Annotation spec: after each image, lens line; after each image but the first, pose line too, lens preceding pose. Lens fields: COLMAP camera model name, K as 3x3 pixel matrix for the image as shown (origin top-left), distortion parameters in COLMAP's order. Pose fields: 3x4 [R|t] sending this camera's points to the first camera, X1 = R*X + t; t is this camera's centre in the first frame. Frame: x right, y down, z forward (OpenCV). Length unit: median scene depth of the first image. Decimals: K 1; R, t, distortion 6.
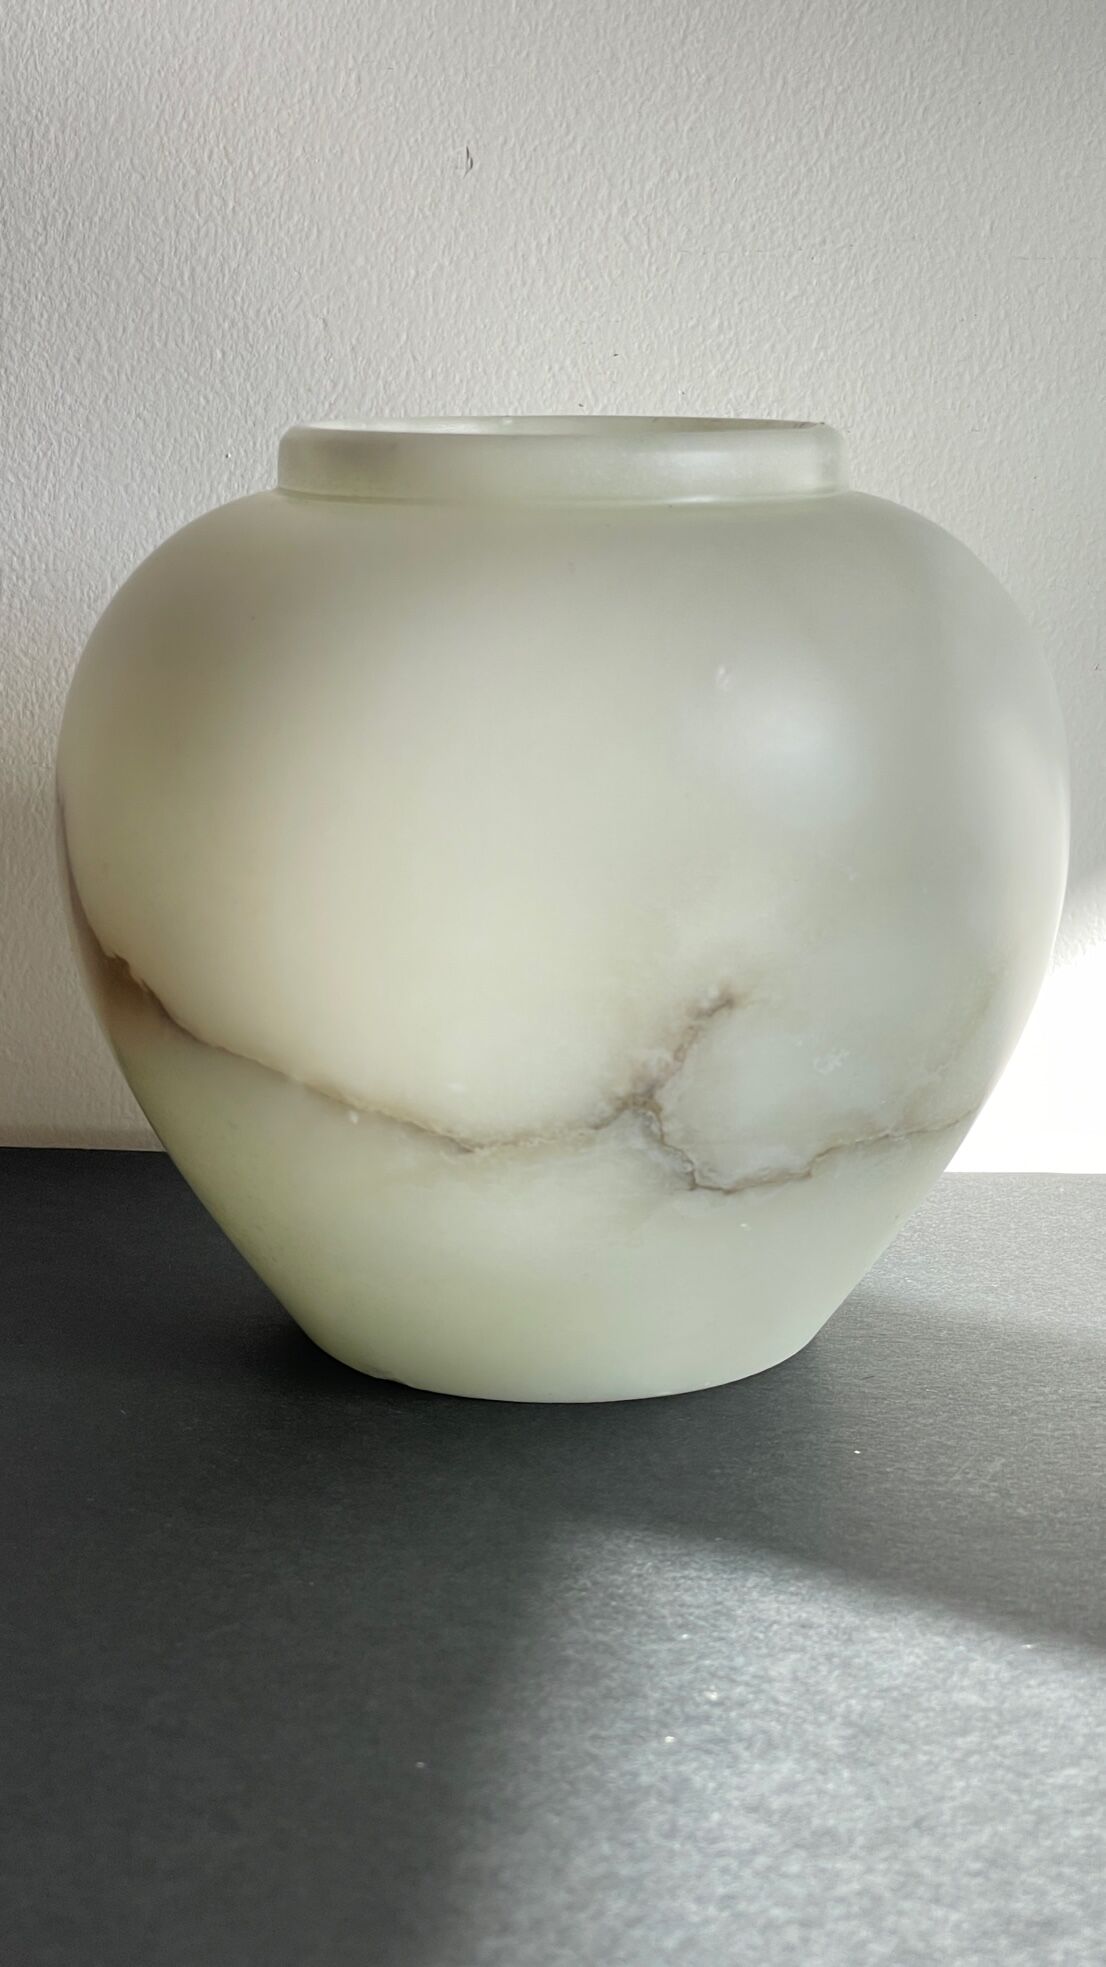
lens RADIAL K [[3021.9, 0, 517.2], [0, 3021.9, 977.4], [0, 0, 1]] dist [0.056233, 0.000000]
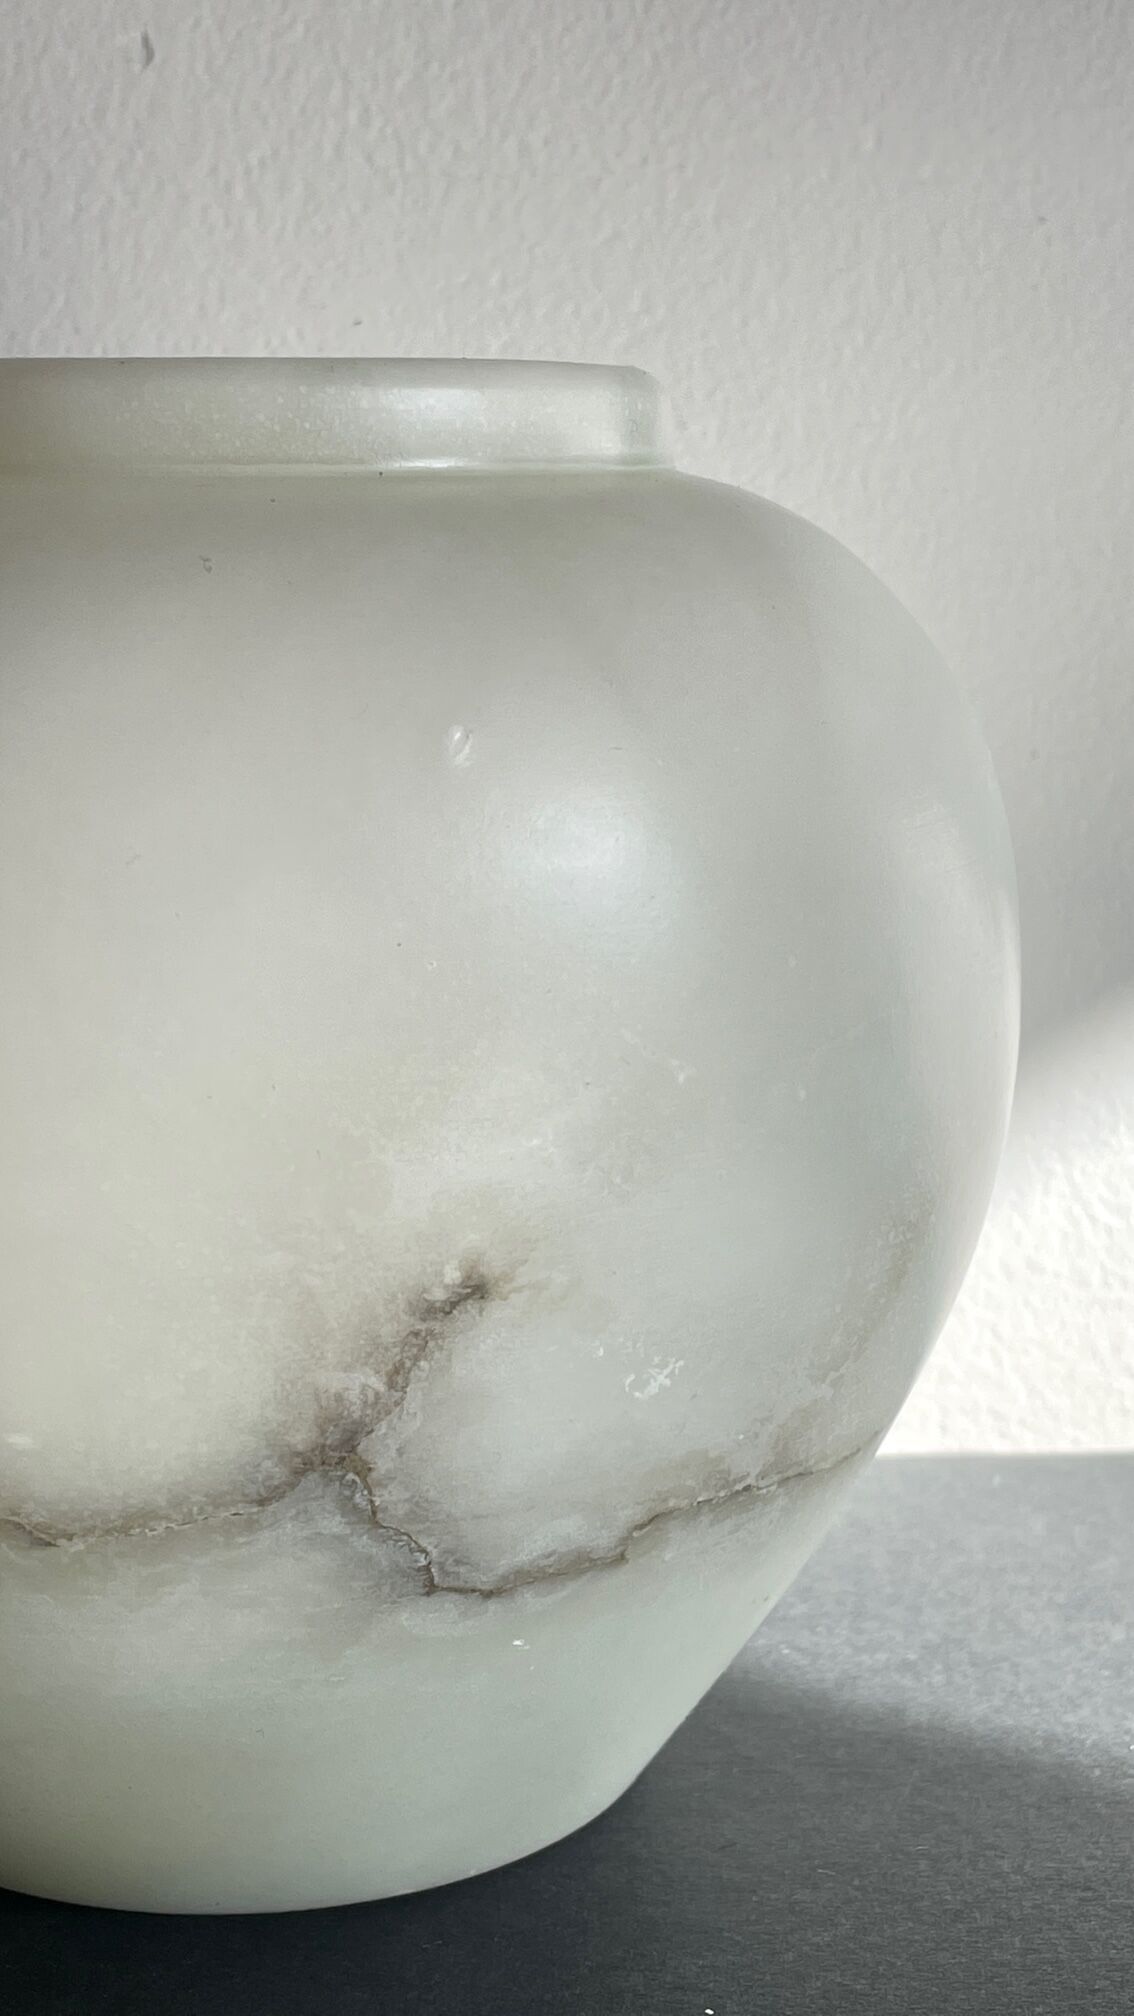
lens RADIAL K [[3097.3, 0, 503.3], [0, 3097.3, 1007.2], [0, 0, 1]] dist [0.085882, 0.000000]
pose [[0.999153, -0.011490, 0.039525, 0.045224], [0.012857, 0.999322, -0.034512, -0.023170], [-0.039102, 0.034991, 0.998622, 0.341605]]
